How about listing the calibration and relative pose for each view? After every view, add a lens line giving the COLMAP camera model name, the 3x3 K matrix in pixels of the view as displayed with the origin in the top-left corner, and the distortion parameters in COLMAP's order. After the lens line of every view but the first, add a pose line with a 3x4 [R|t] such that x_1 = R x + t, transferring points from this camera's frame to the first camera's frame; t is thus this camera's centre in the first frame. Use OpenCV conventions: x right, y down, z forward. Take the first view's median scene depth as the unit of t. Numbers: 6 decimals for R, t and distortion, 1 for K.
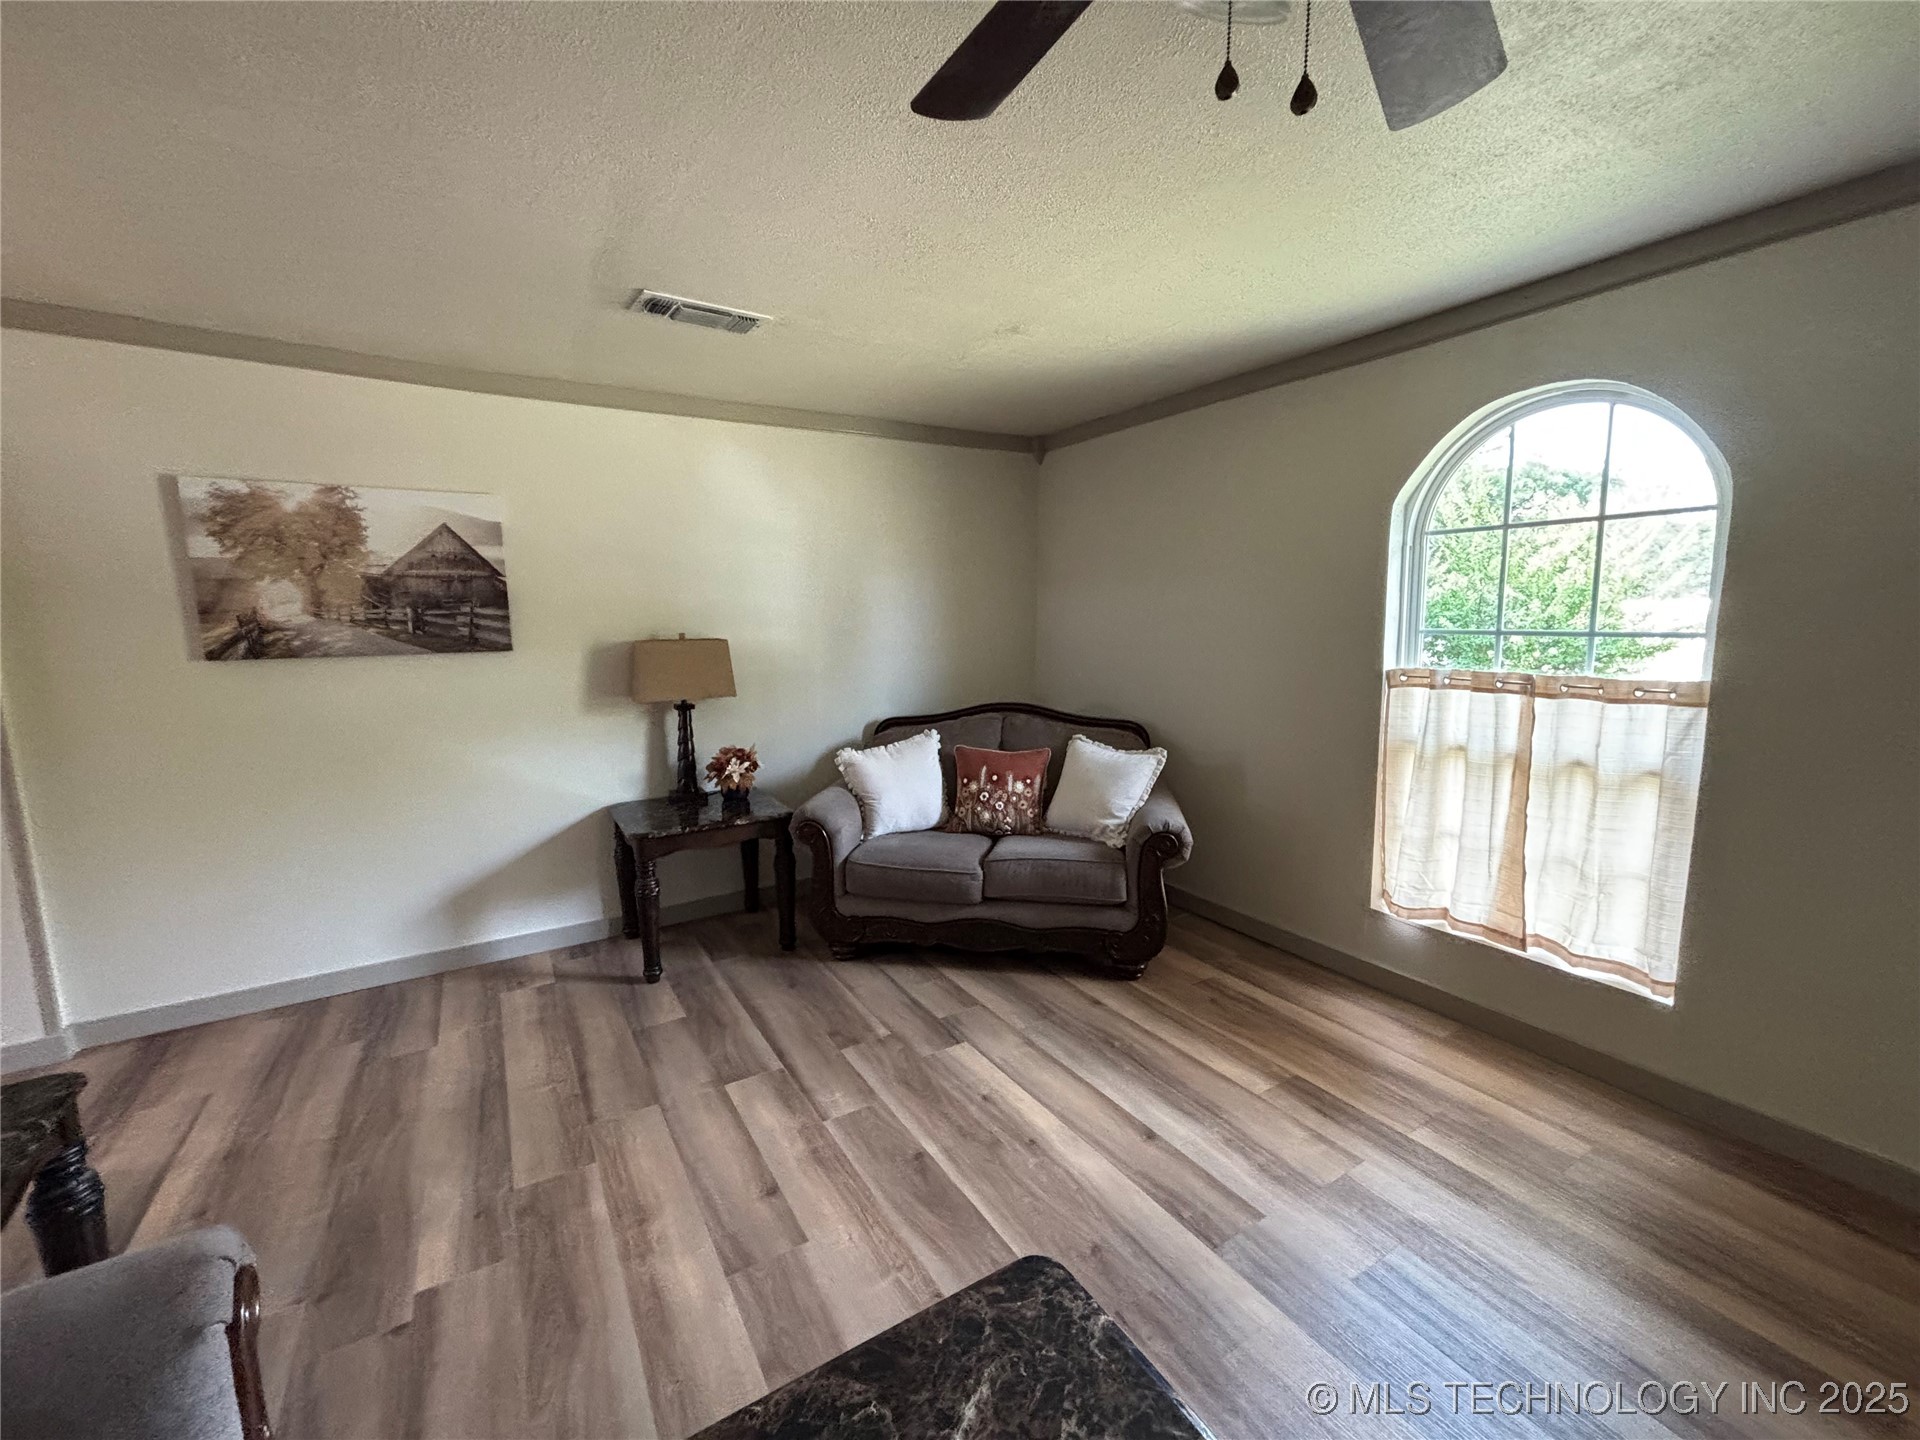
lens RADIAL K [[773.4, 0, 960.0], [0, 773.4, 720.0], [0, 0, 1]] dist [0.004225, -0.000324]
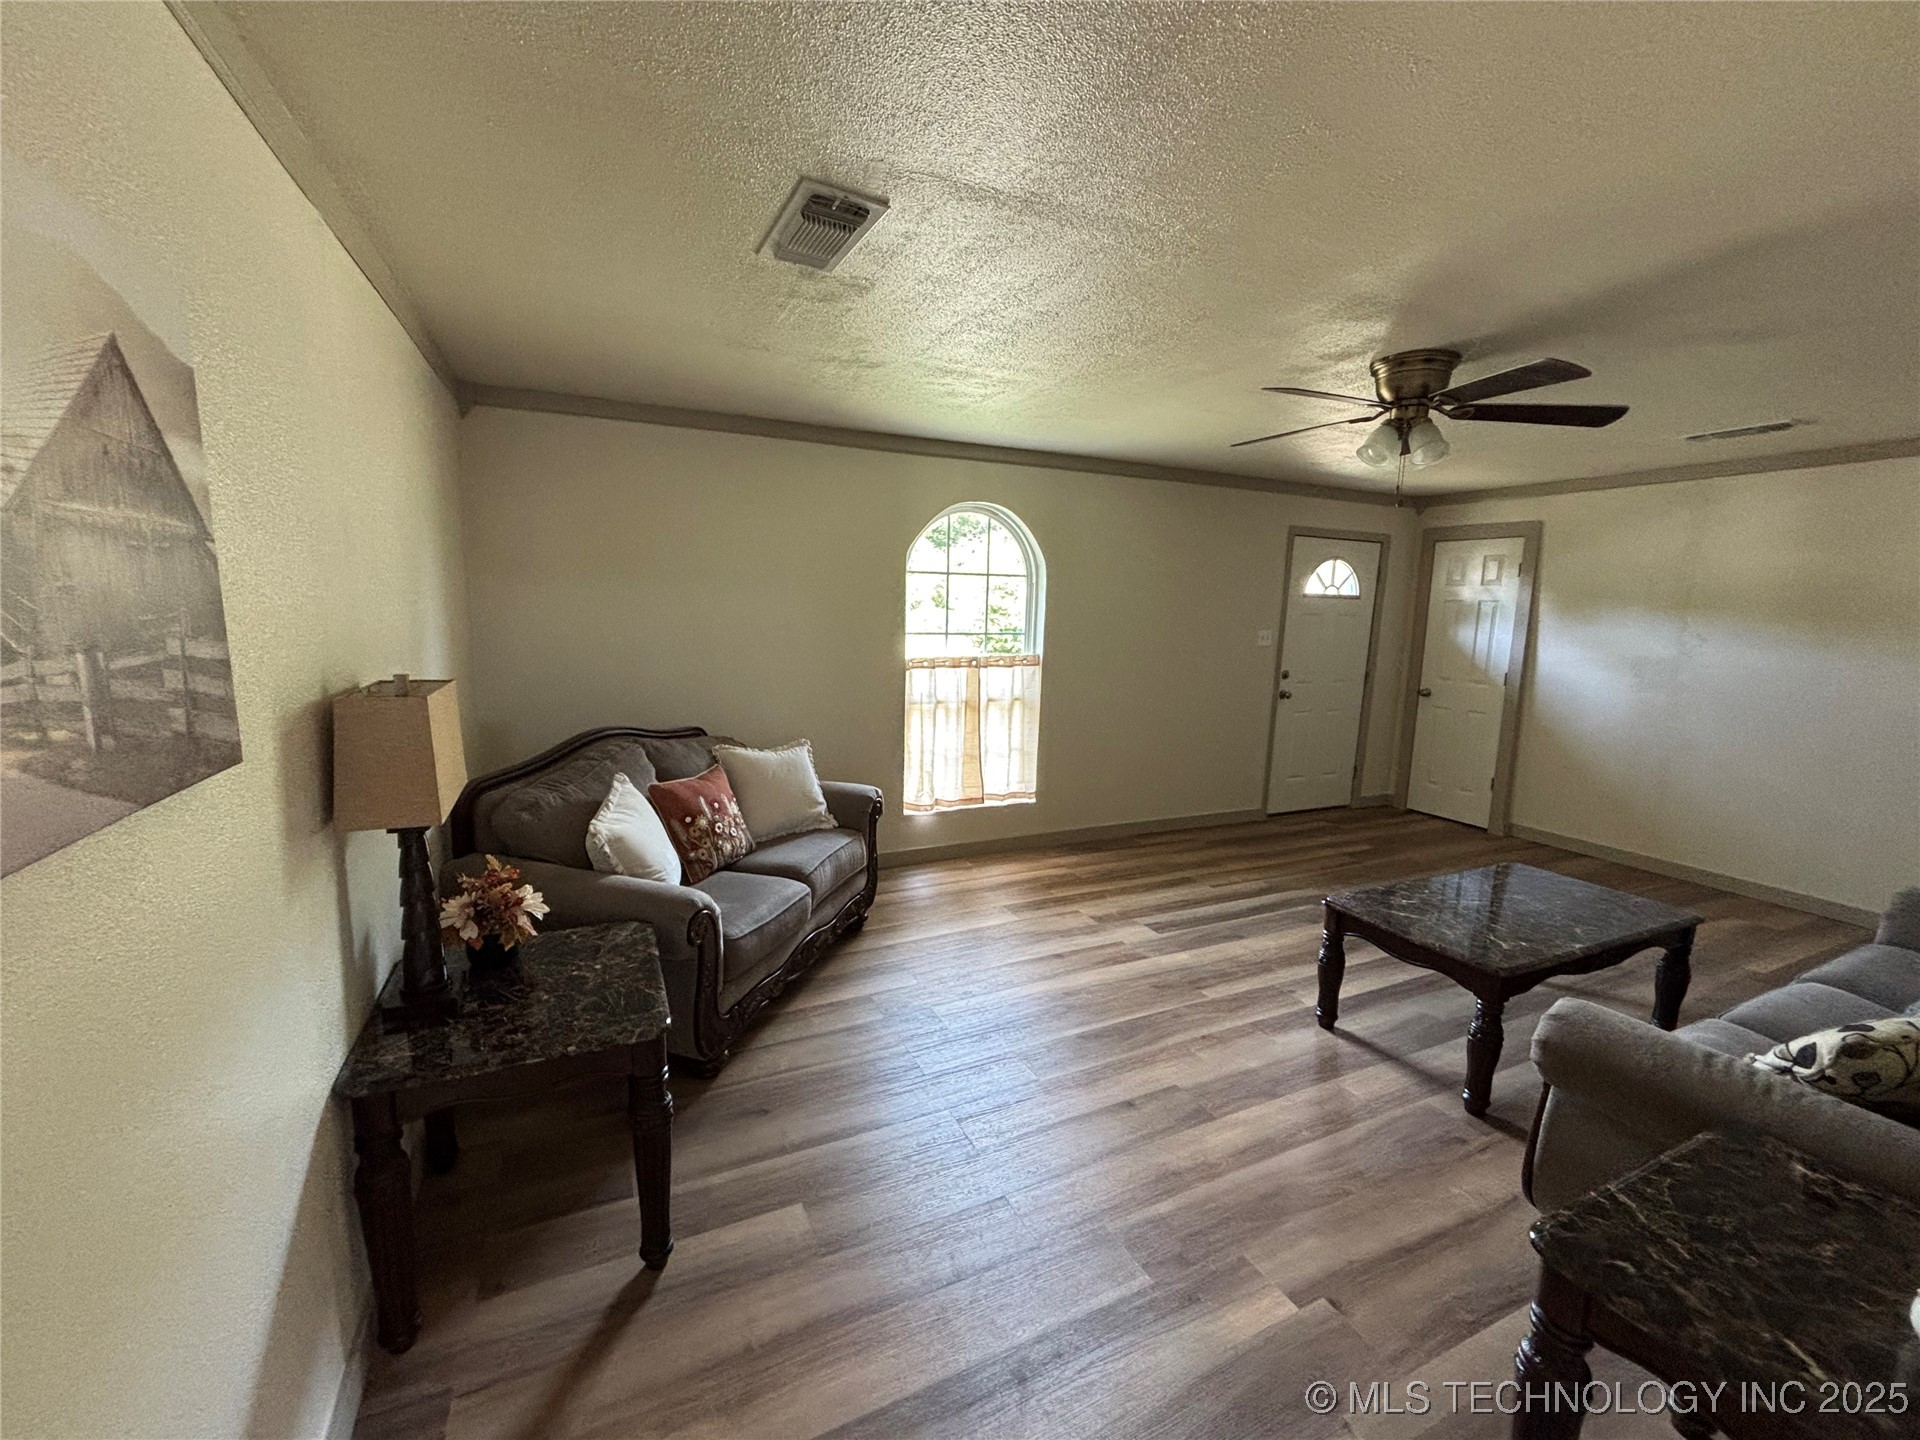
lens RADIAL K [[769.8, 0, 953.9], [0, 769.8, 721.3], [0, 0, 1]] dist [0.002132, 0.000523]
pose [[0.120986, -0.141966, 0.982450, -0.926902], [0.115224, 0.985039, 0.128151, -0.123597], [-0.985944, 0.097697, 0.135534, 0.692016]]
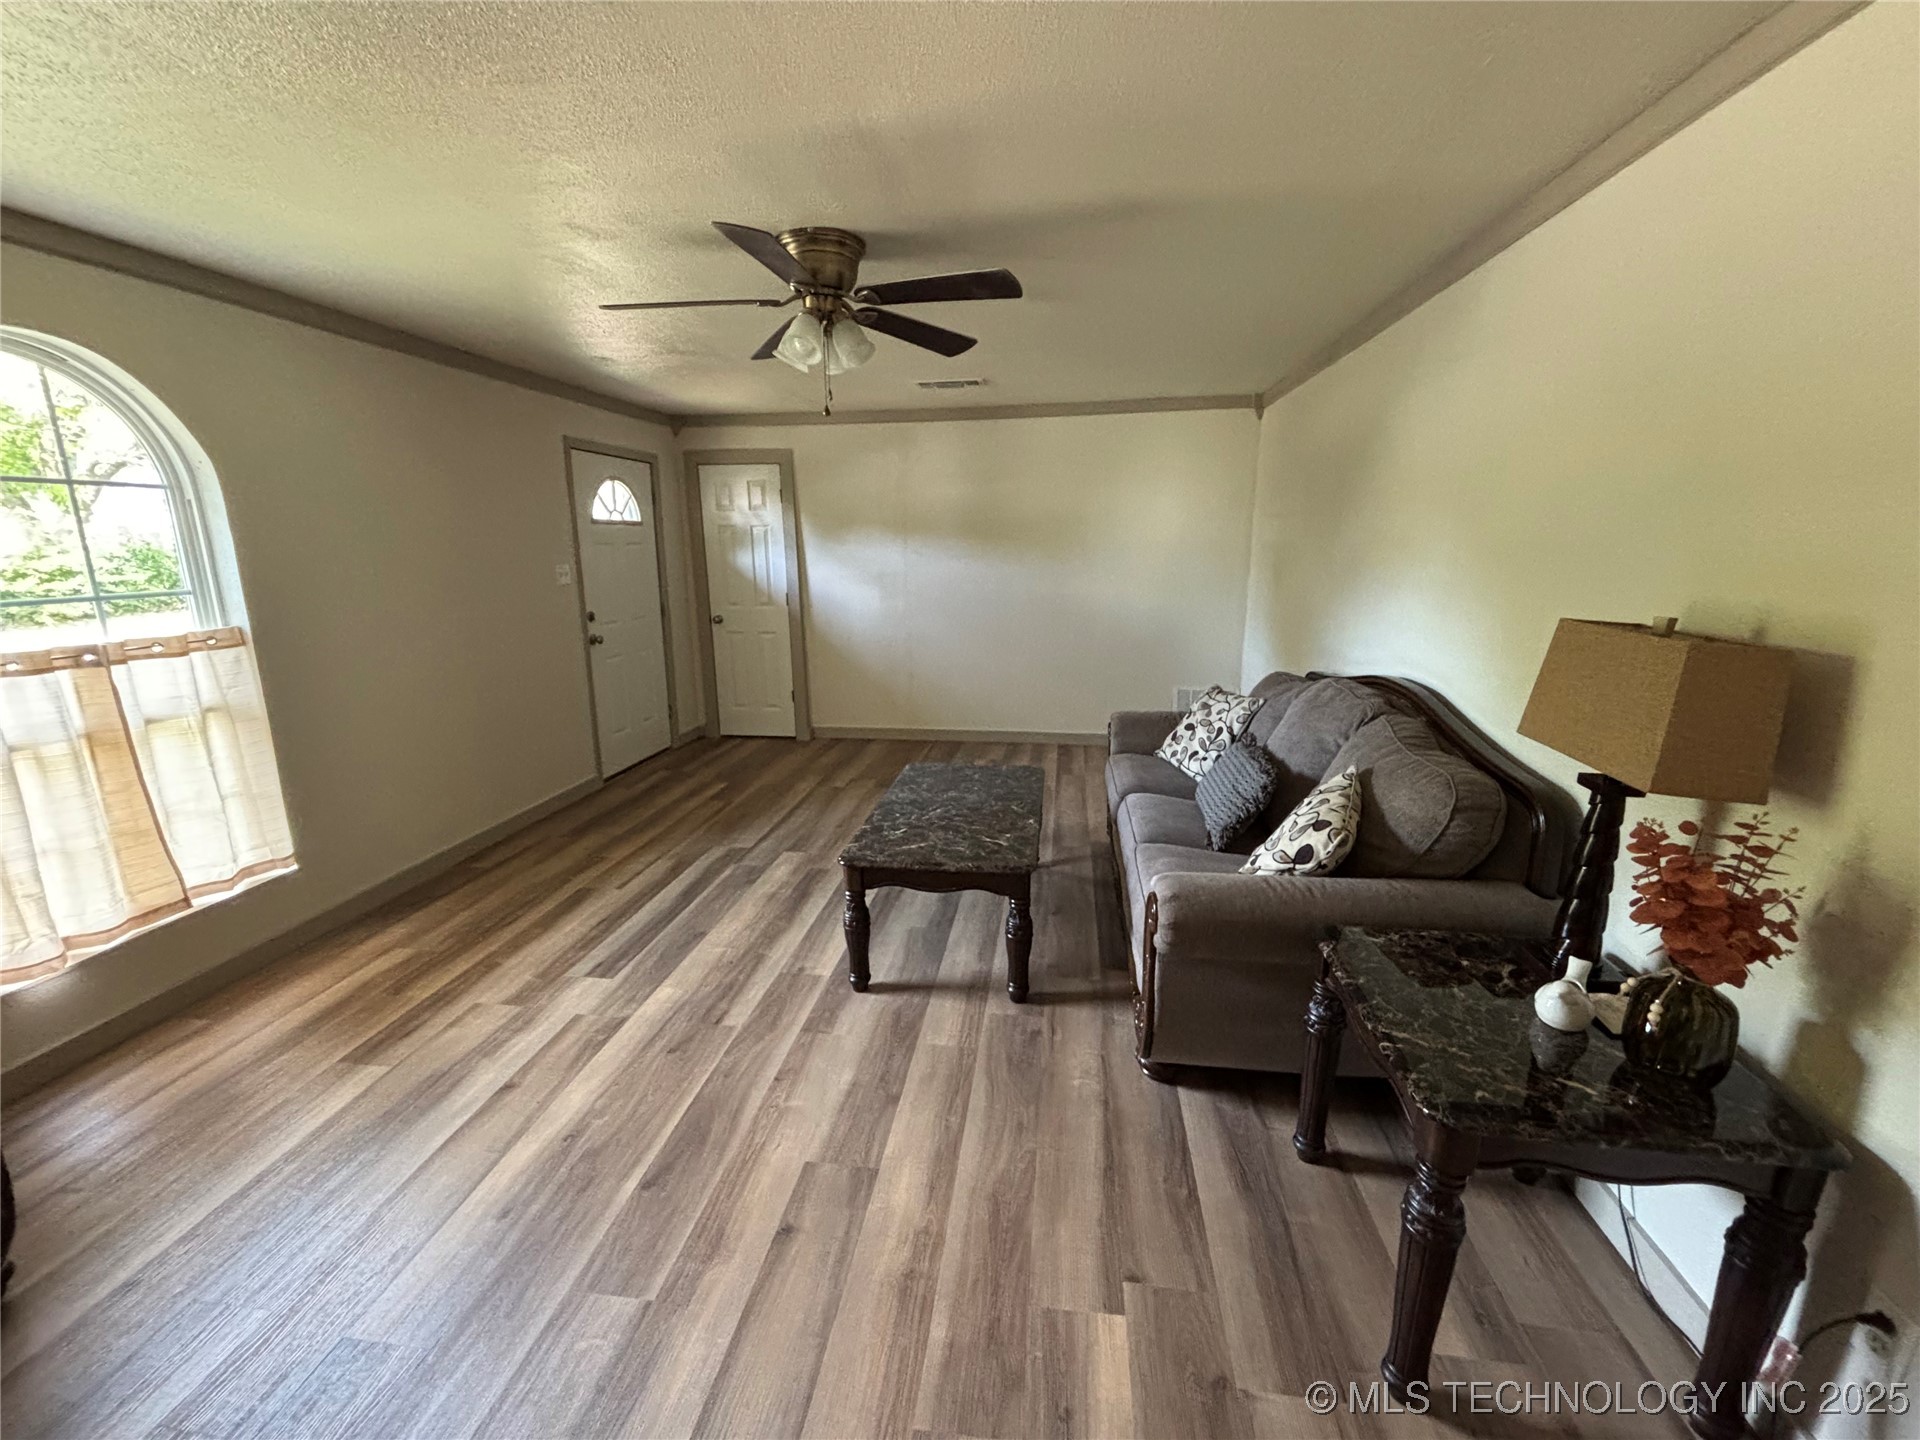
lens RADIAL K [[776.2, 0, 952.4], [0, 776.2, 721.2], [0, 0, 1]] dist [0.002541, 0.000773]
pose [[-0.767100, -0.134224, 0.627329, -0.576949], [0.101477, 0.940169, 0.325246, -0.145968], [-0.633451, 0.313156, -0.707583, 0.876728]]
